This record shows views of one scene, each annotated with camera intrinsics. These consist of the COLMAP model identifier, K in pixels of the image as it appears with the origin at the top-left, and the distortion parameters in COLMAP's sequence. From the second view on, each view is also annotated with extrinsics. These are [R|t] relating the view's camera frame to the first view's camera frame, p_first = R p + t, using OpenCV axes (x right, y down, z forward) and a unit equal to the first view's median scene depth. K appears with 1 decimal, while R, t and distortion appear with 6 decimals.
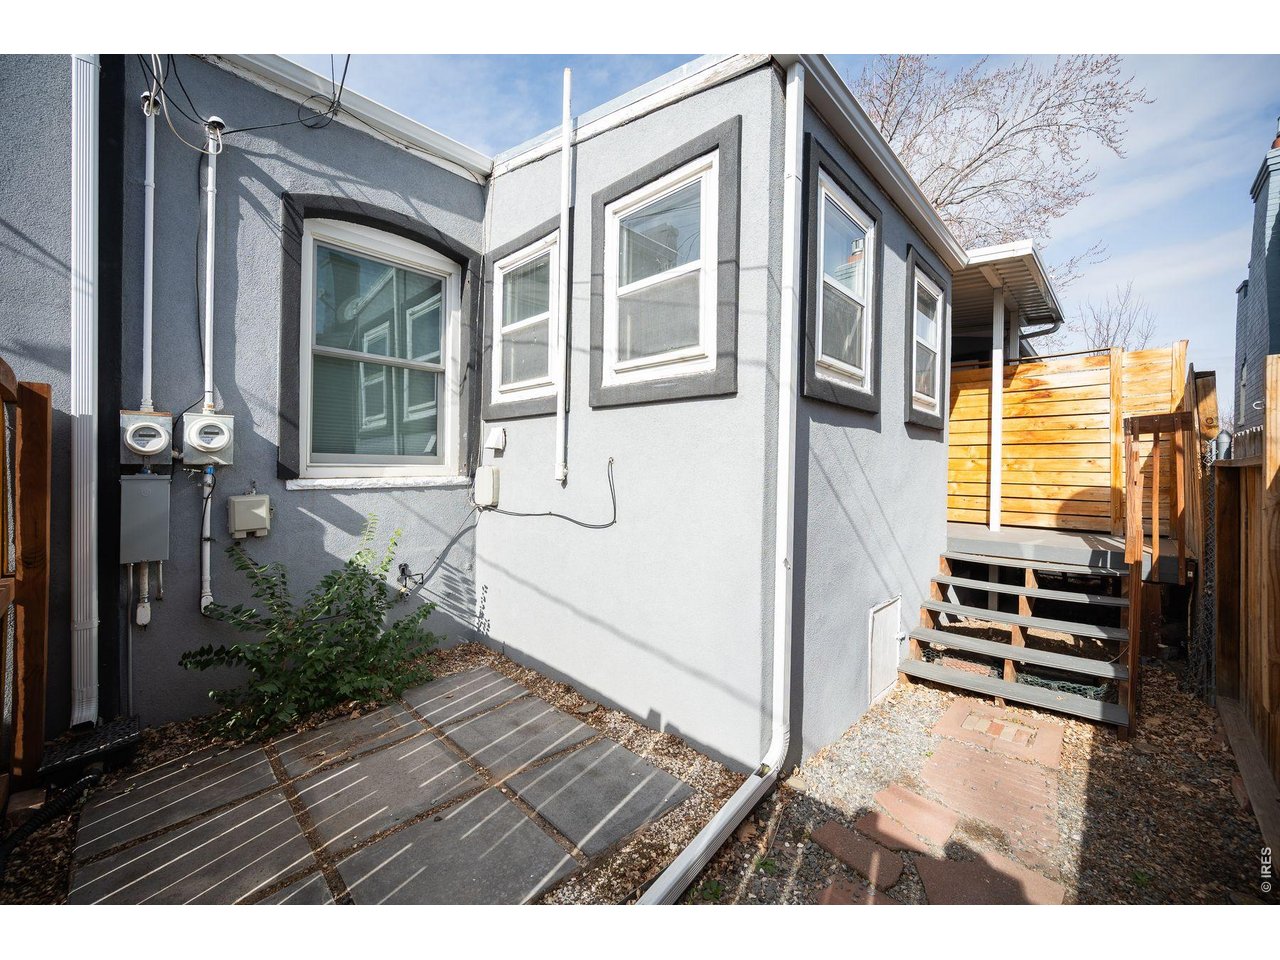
lens RADIAL K [[578.2, 0, 638.8], [0, 578.2, 446.5], [0, 0, 1]] dist [-0.001239, -0.000125]
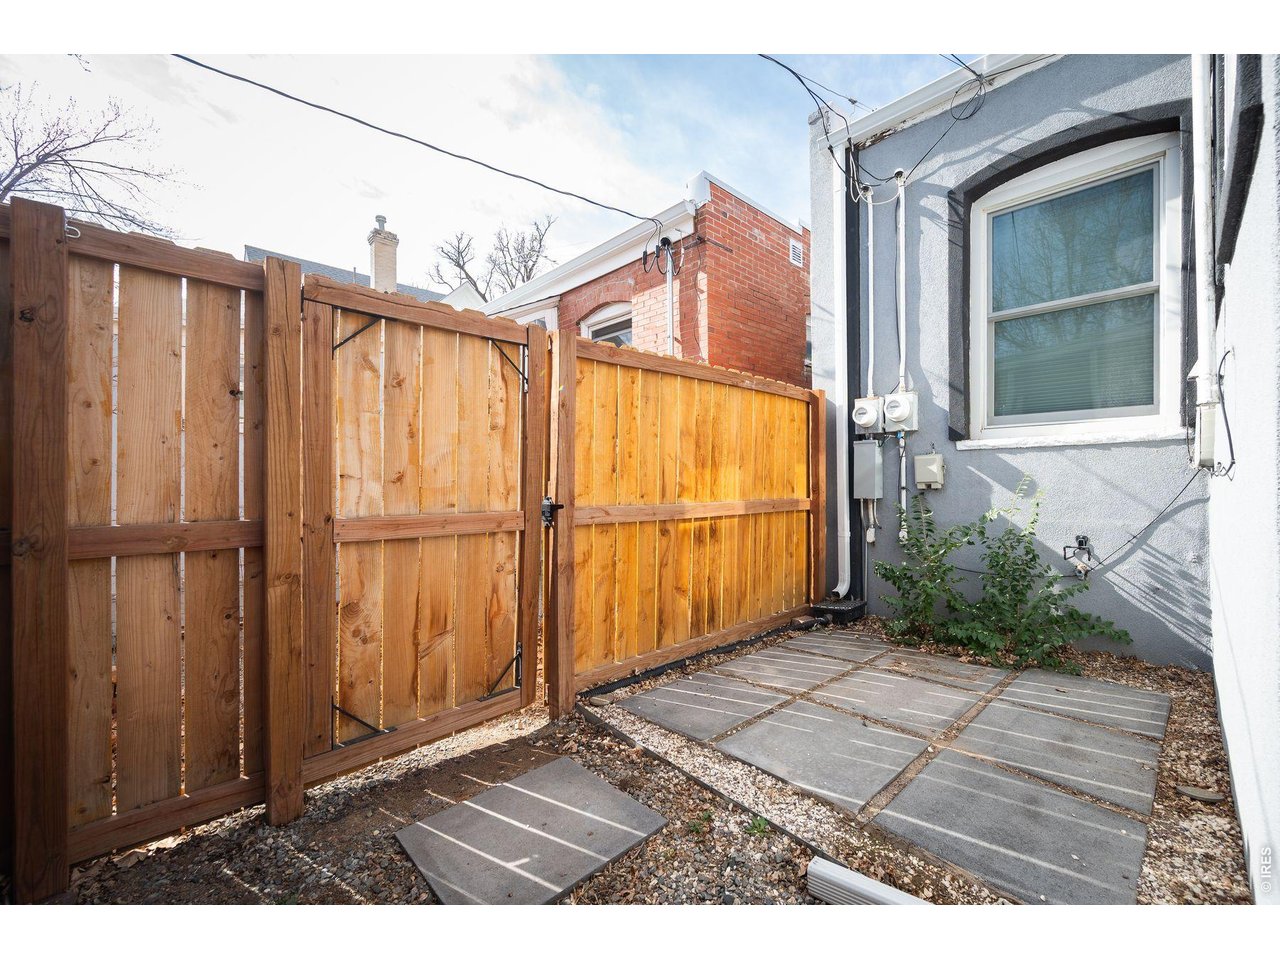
lens RADIAL K [[543.2, 0, 640.0], [0, 543.2, 480.0], [0, 0, 1]] dist [-0.001171, -0.000054]
pose [[-0.132606, -0.020179, -0.990963, 0.518842], [0.003242, 0.999779, -0.020792, 0.152929], [0.991164, -0.005969, -0.132511, 0.524194]]
